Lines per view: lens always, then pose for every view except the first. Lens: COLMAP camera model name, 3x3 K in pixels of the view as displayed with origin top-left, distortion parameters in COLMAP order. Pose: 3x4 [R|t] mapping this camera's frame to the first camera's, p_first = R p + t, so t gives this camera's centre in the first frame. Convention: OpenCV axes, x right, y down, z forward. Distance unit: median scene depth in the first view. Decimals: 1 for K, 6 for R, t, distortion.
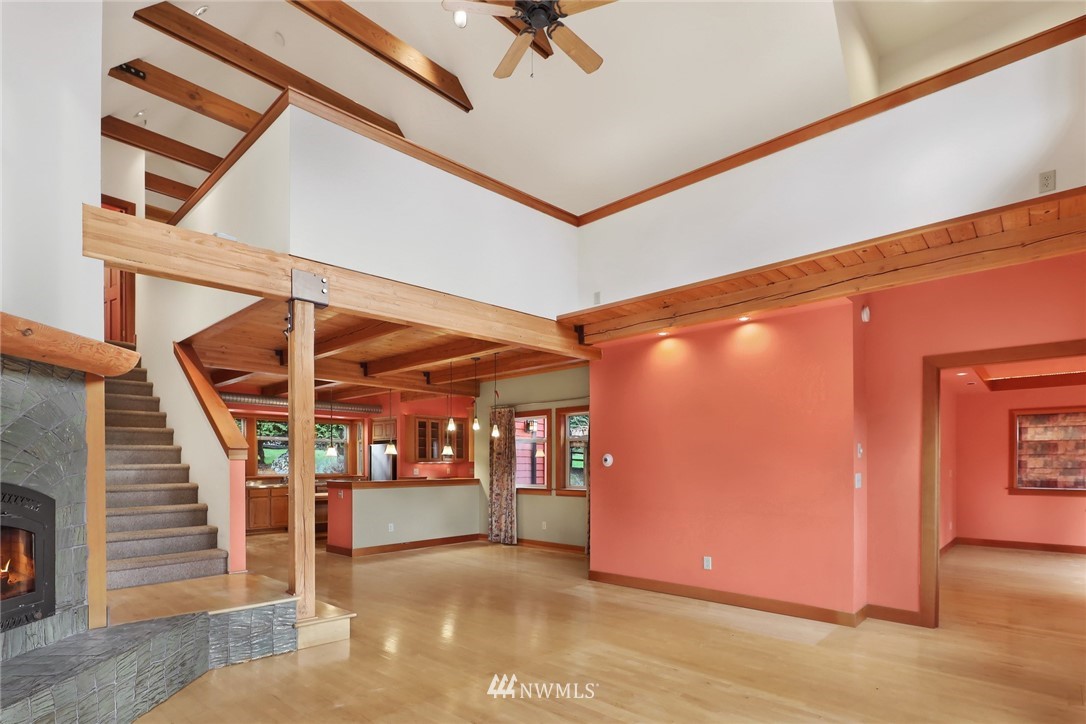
lens RADIAL K [[532.6, 0, 538.5], [0, 532.6, 468.5], [0, 0, 1]] dist [-0.005691, 0.000029]
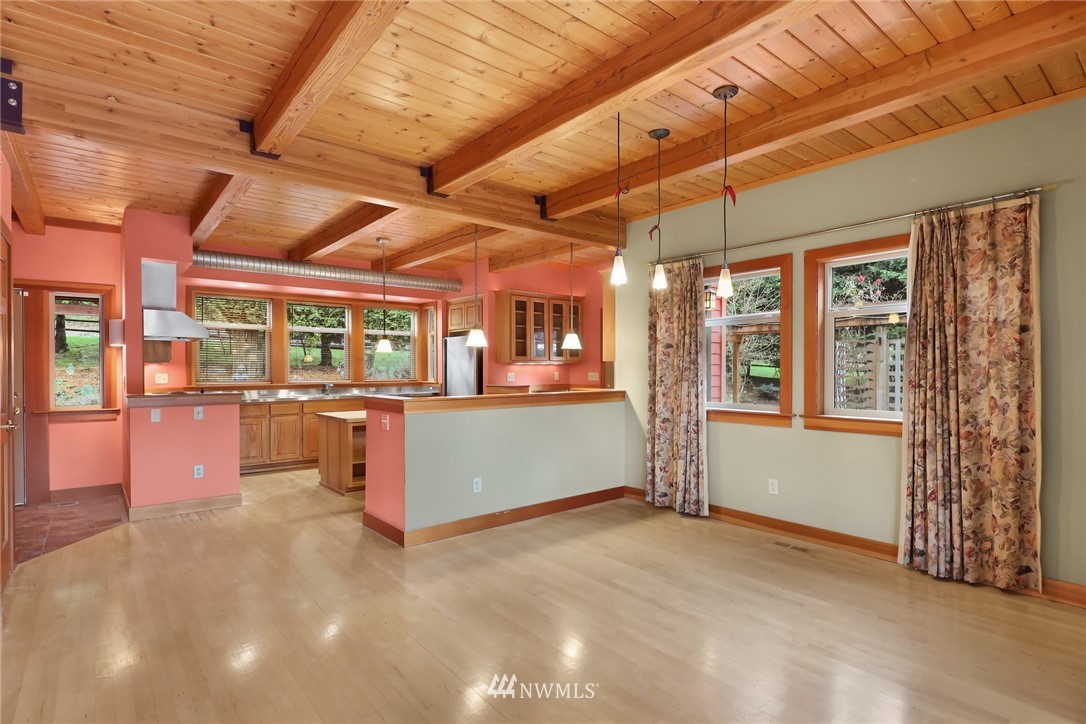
lens RADIAL K [[532.6, 0, 534.2], [0, 532.6, 373.1], [0, 0, 1]] dist [-0.005691, 0.000029]
pose [[0.988582, 0.001136, -0.150676, -0.126530], [-0.000499, 0.999991, 0.004259, -0.002009], [0.150680, -0.004135, 0.988574, 0.432130]]
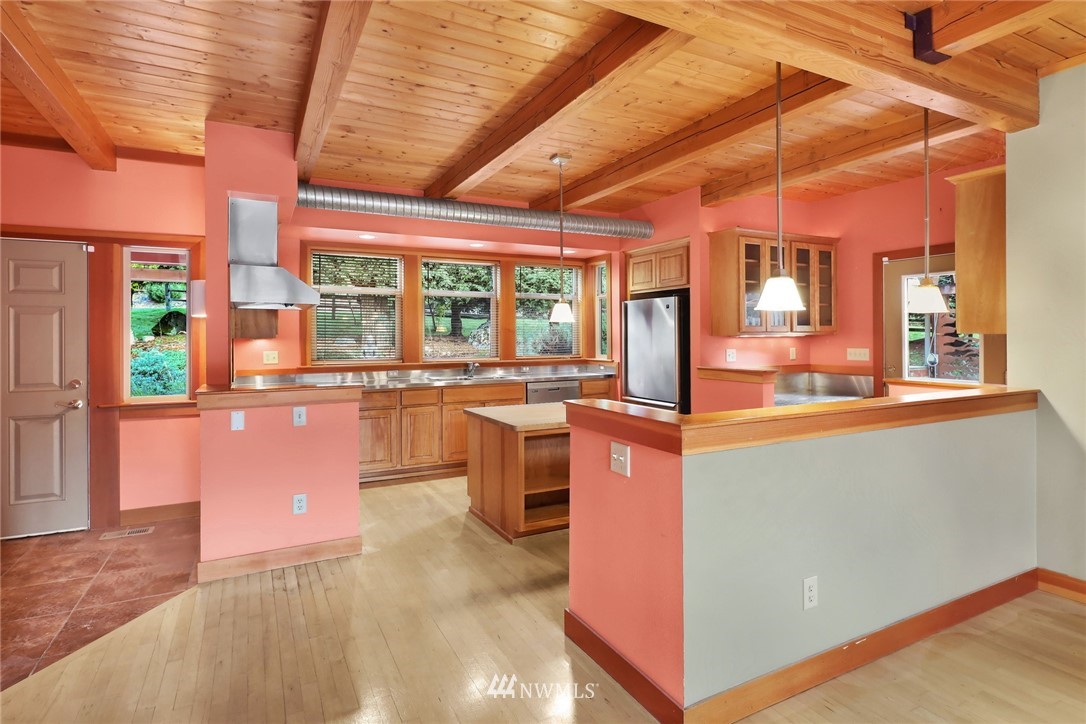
lens RADIAL K [[525.6, 0, 580.3], [0, 525.6, 330.5], [0, 0, 1]] dist [-0.006170, -0.002014]
pose [[0.961778, -0.010212, -0.273641, -0.286882], [0.006646, 0.999881, -0.013957, -0.012555], [0.273751, 0.011605, 0.961731, 0.652682]]
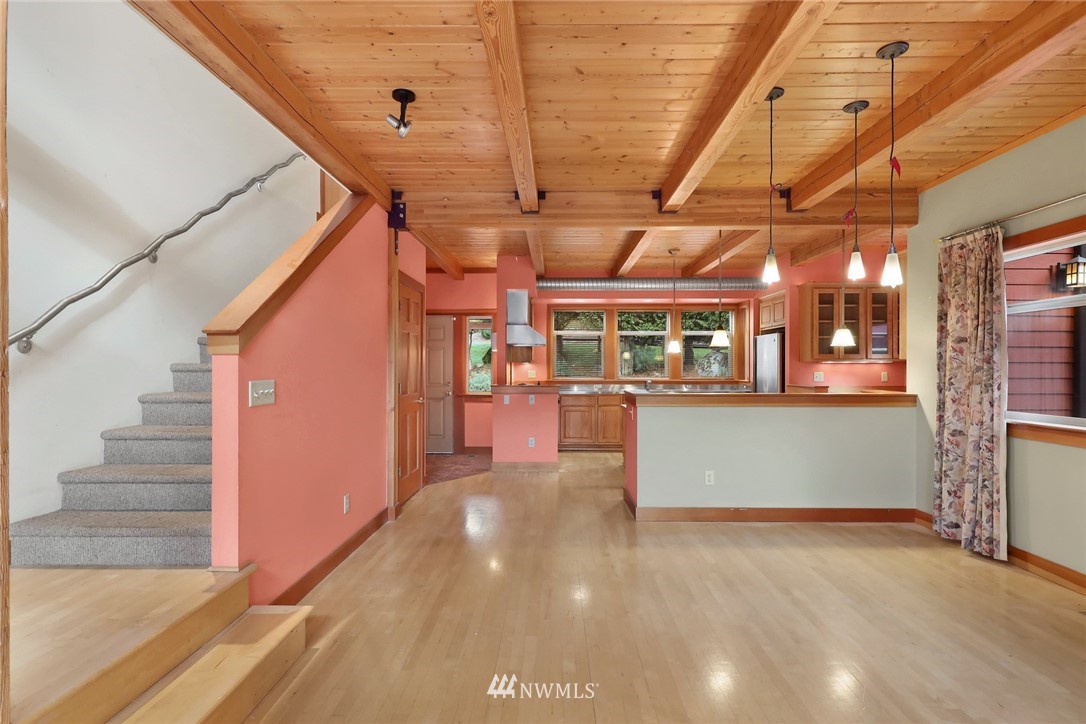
lens RADIAL K [[532.6, 0, 534.5], [0, 532.6, 366.8], [0, 0, 1]] dist [-0.005691, 0.000029]
pose [[0.646360, 0.000801, -0.763032, 0.032377], [-0.004677, 0.999985, -0.002912, -0.002575], [0.763018, 0.005450, 0.646354, 0.444715]]
